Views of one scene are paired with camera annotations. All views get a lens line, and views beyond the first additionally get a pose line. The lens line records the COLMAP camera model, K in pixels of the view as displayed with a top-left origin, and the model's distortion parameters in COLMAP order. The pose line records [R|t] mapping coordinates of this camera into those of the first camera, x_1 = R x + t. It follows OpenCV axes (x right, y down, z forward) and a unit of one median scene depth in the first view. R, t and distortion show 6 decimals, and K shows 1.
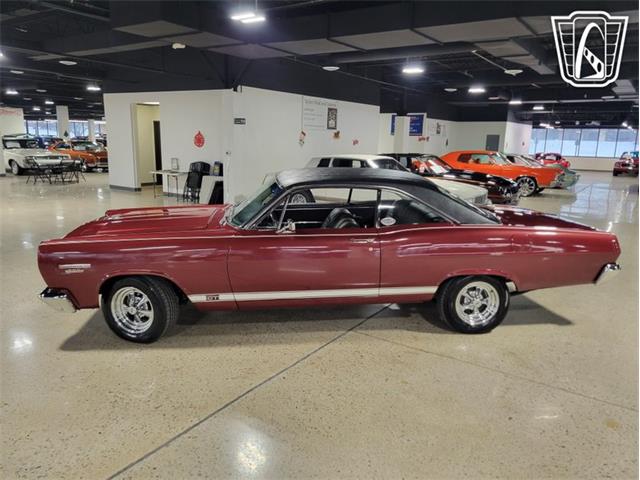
lens RADIAL K [[479.3, 0, 317.6], [0, 479.3, 225.2], [0, 0, 1]] dist [0.055033, -0.033903]
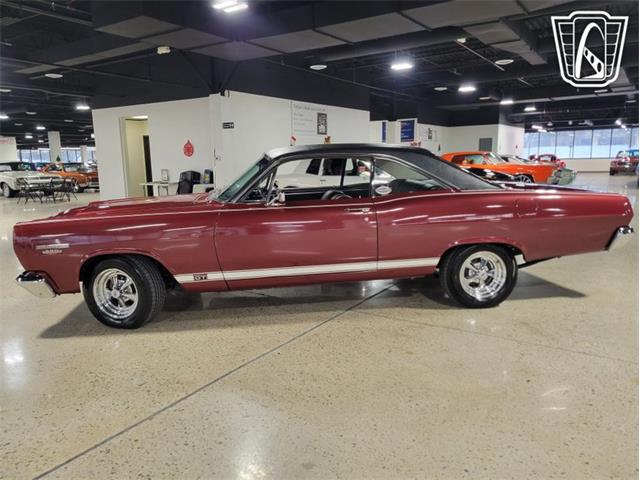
lens RADIAL K [[479.3, 0, 307.4], [0, 479.3, 230.6], [0, 0, 1]] dist [0.055033, -0.033903]
pose [[0.999107, -0.041061, -0.009927, 0.002328], [0.040726, 0.998663, -0.031848, 0.061057], [0.011221, 0.031415, 0.999443, 0.037718]]
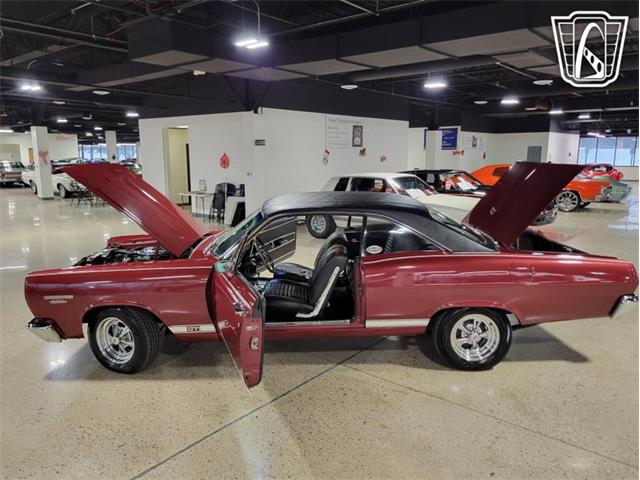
lens RADIAL K [[479.3, 0, 308.1], [0, 479.3, 226.0], [0, 0, 1]] dist [0.055033, -0.033903]
pose [[0.993914, -0.010882, -0.109617, 0.077221], [0.007641, 0.999522, -0.029951, -0.017608], [0.109890, 0.028931, 0.993523, 0.026090]]
